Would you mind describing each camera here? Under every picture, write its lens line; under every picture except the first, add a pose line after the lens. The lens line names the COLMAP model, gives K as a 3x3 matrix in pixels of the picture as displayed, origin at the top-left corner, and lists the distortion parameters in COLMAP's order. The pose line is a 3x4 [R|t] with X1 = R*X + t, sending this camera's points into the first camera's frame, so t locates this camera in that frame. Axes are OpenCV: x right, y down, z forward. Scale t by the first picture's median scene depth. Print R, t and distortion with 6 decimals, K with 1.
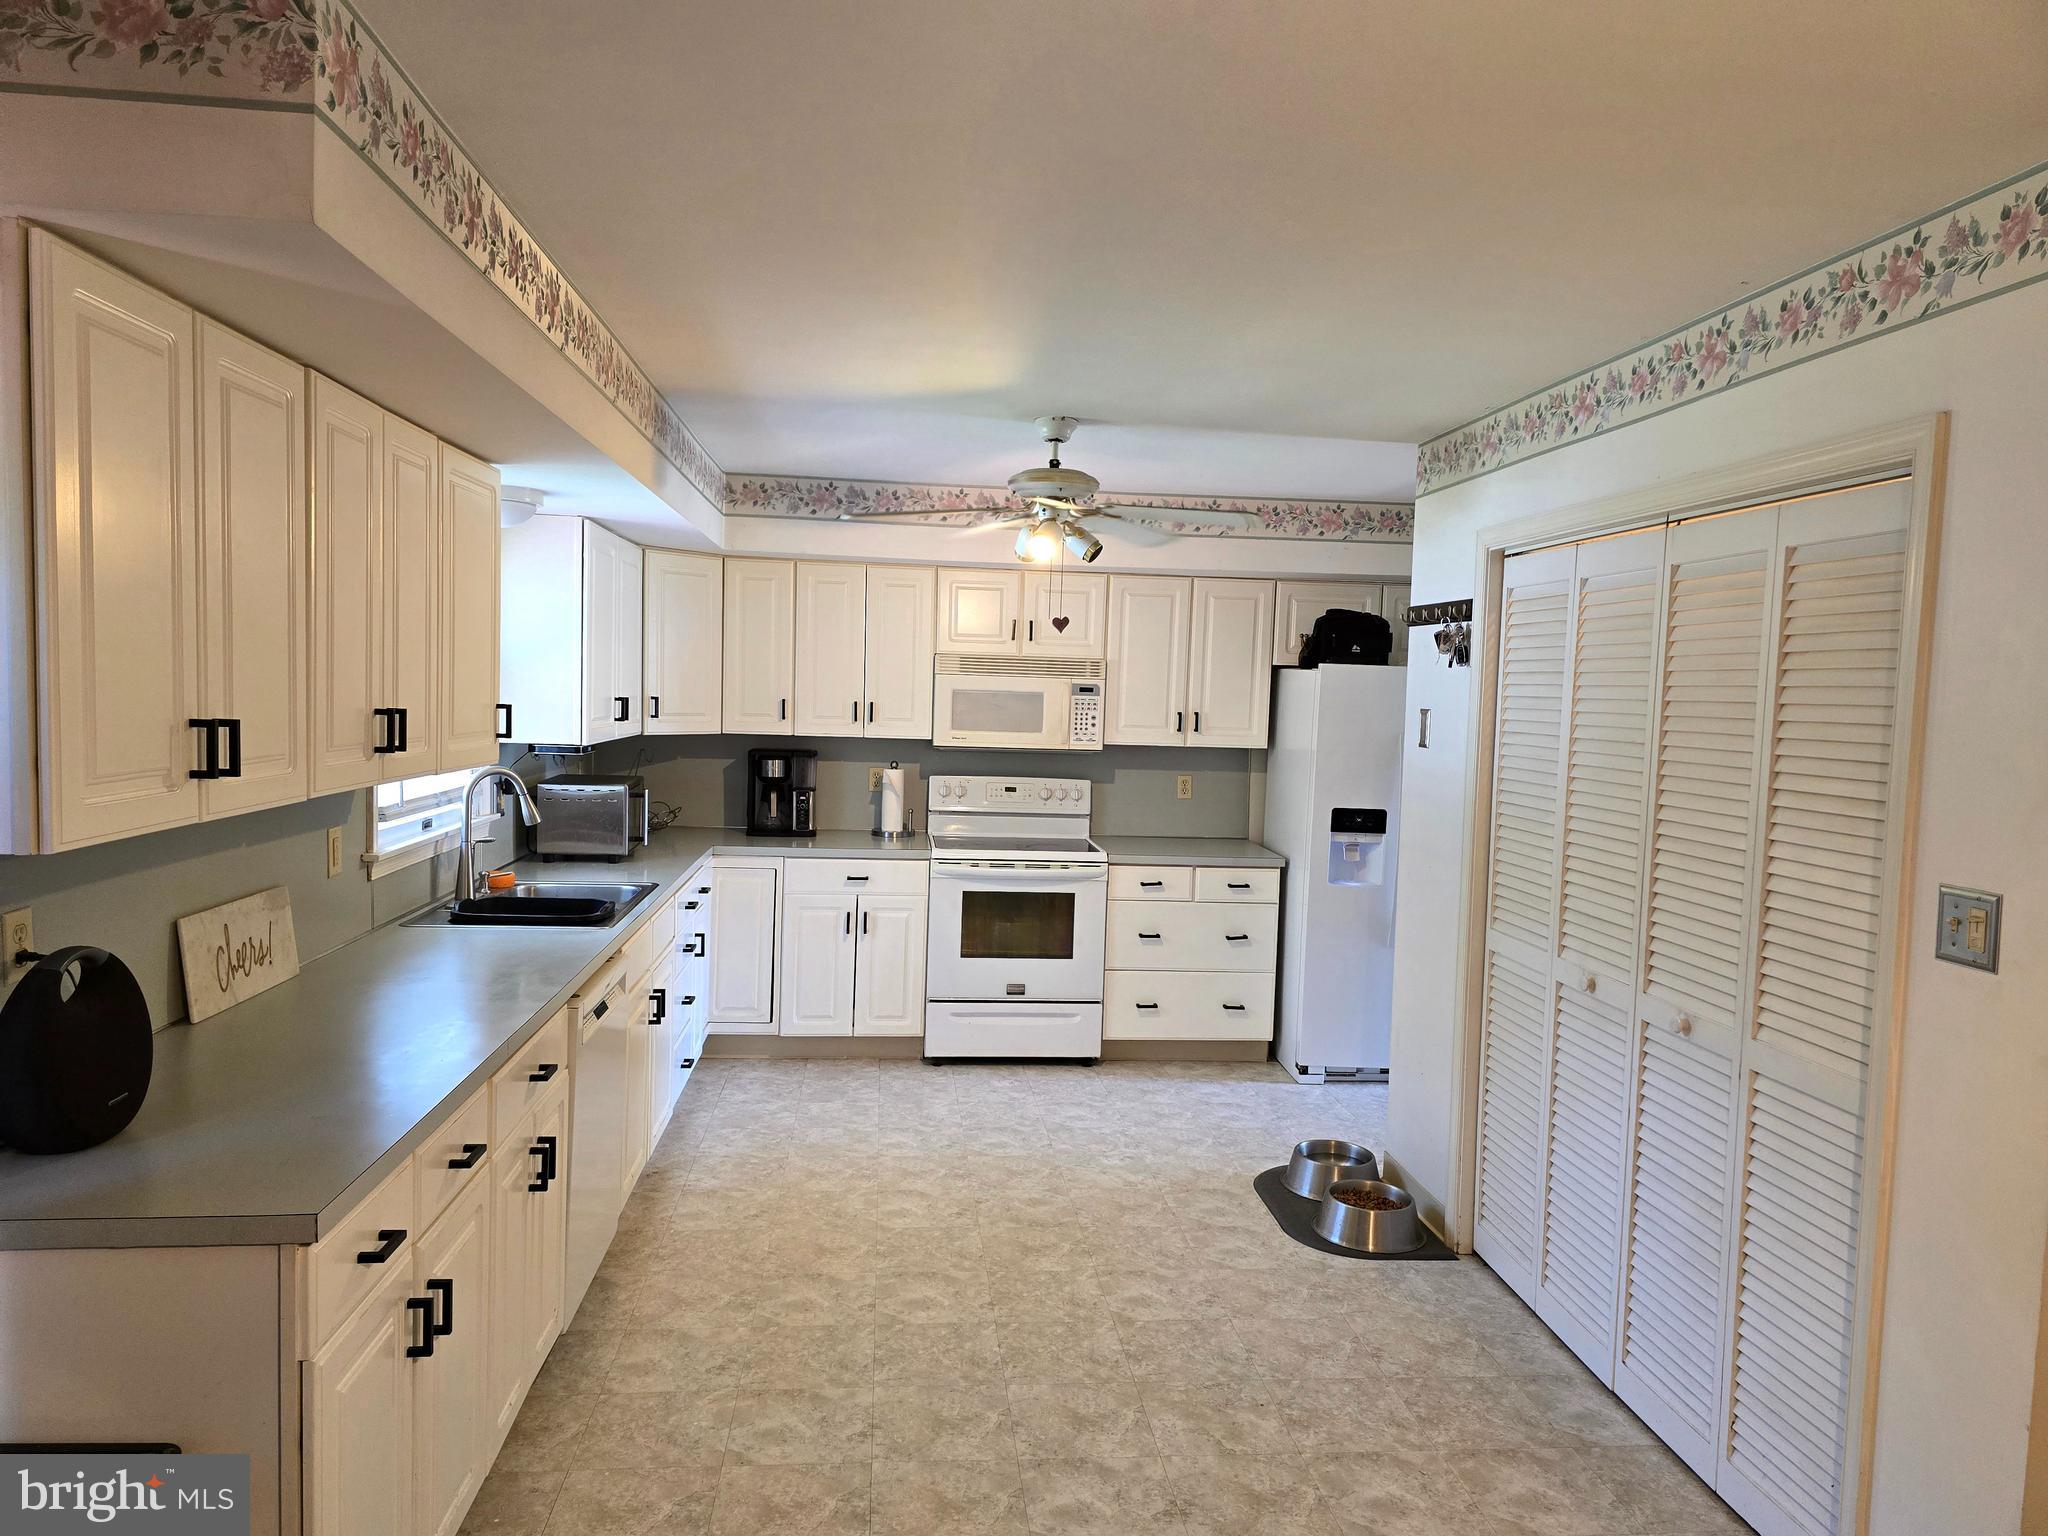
lens RADIAL K [[1376.3, 0, 1026.8], [0, 1376.3, 757.4], [0, 0, 1]] dist [0.064800, -0.058190]
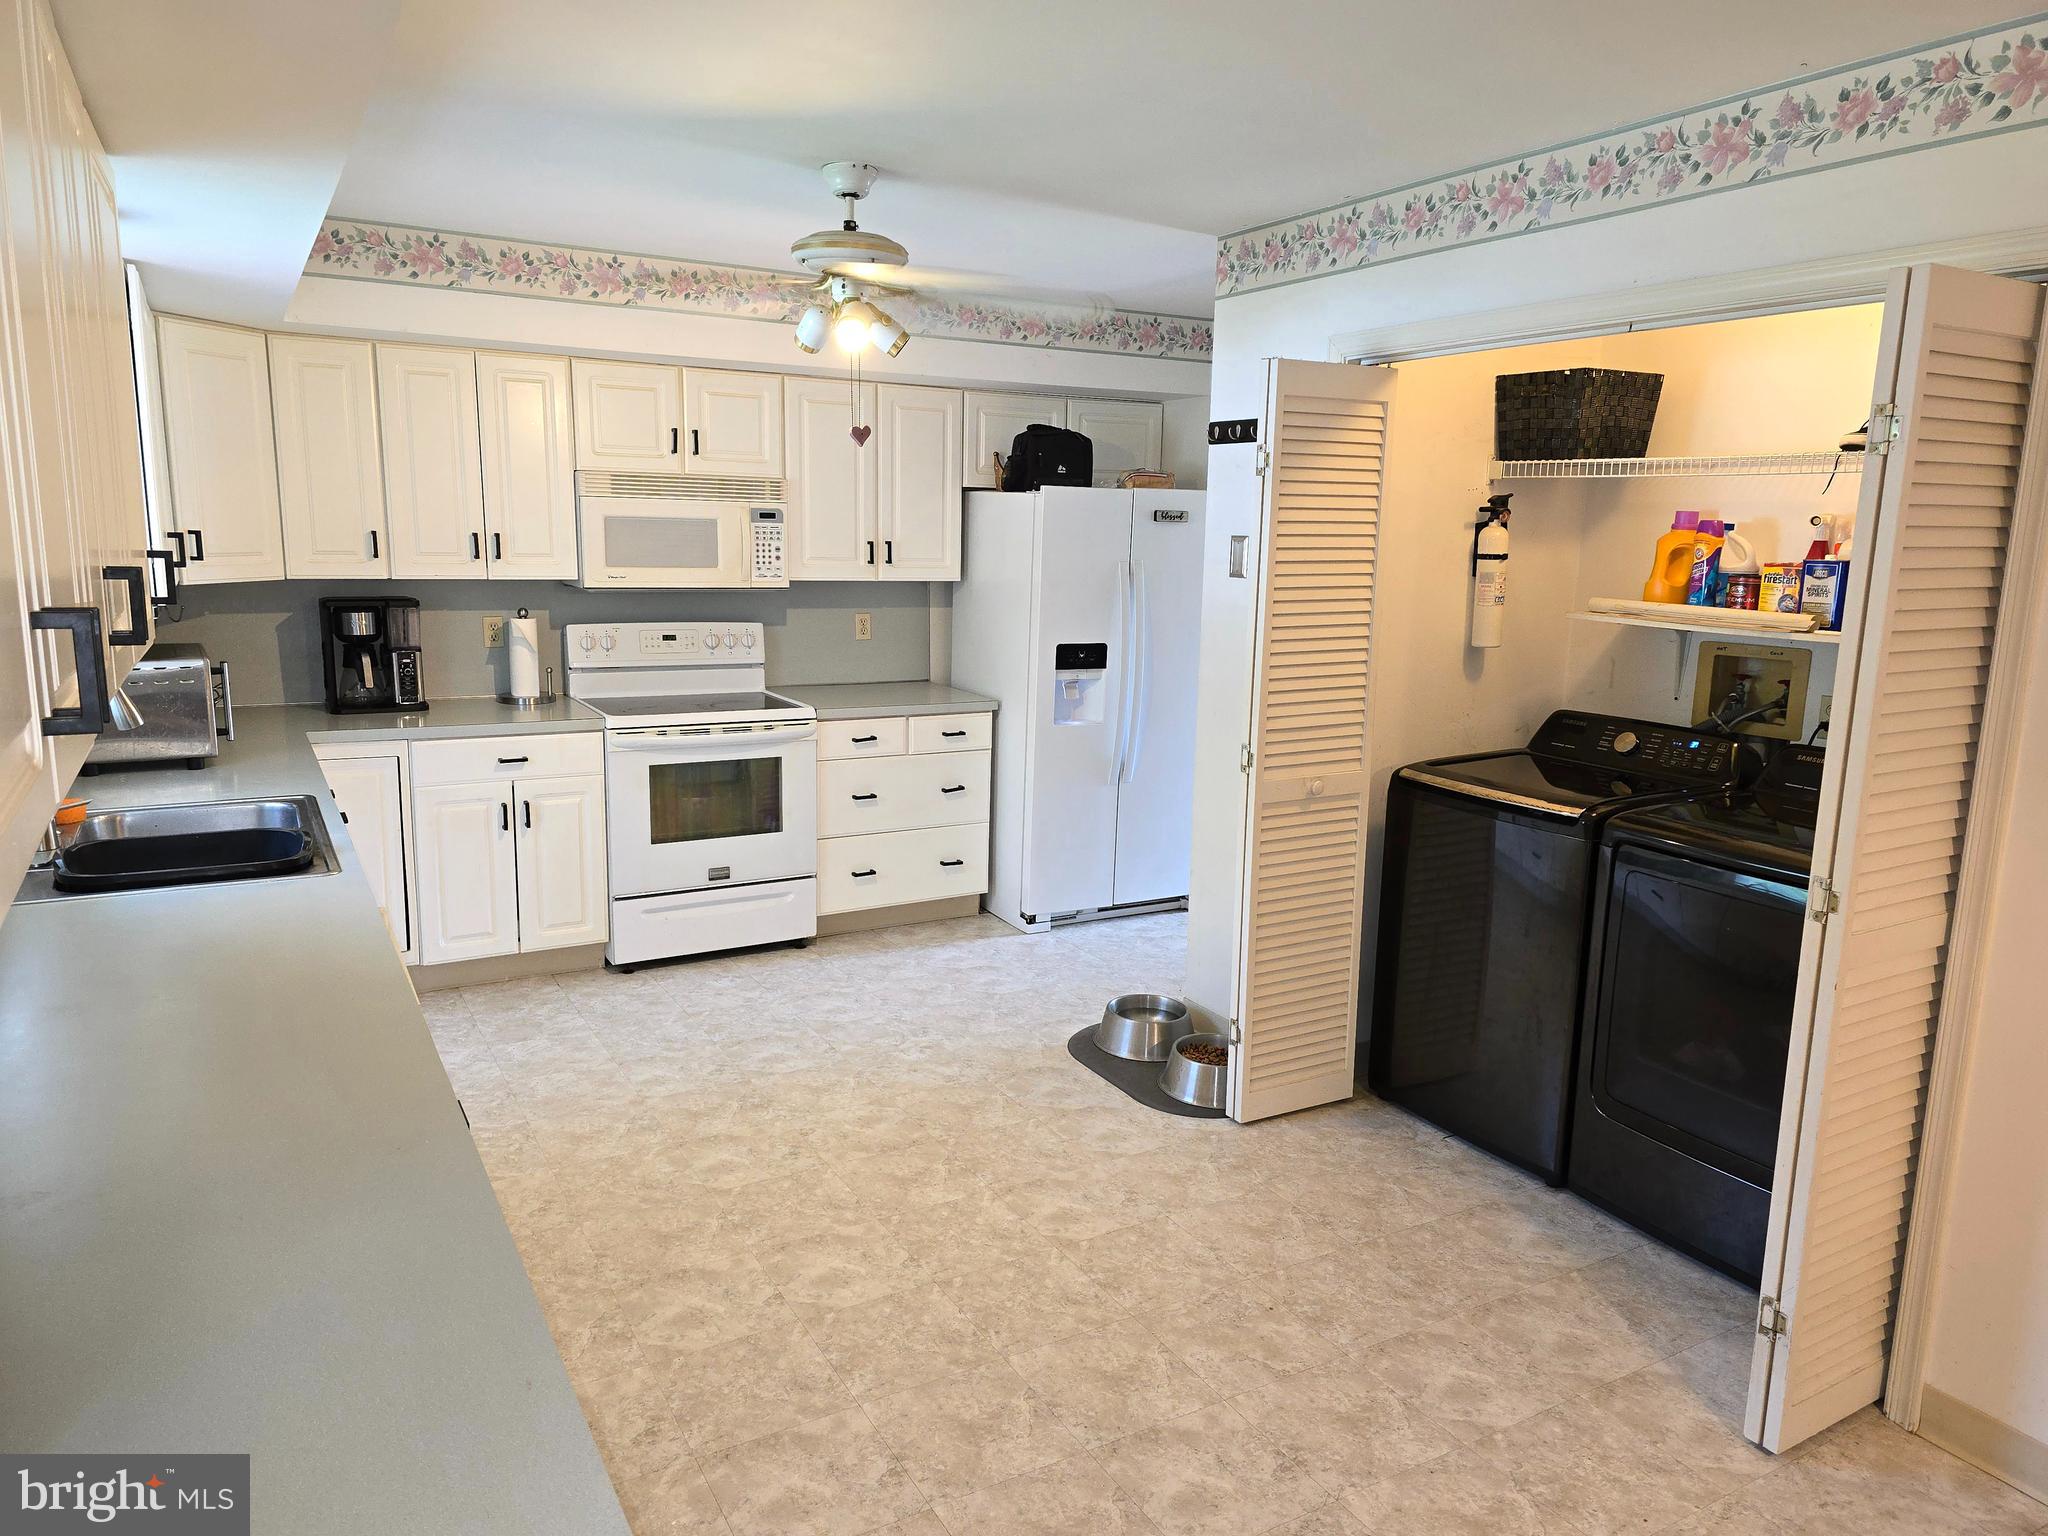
lens RADIAL K [[1376.3, 0, 1018.8], [0, 1376.3, 755.0], [0, 0, 1]] dist [0.064800, -0.058190]
pose [[0.910610, -0.079455, 0.405557, -0.183751], [0.028392, 0.991053, 0.130414, -0.010616], [-0.412290, -0.107242, 0.904719, 0.160072]]
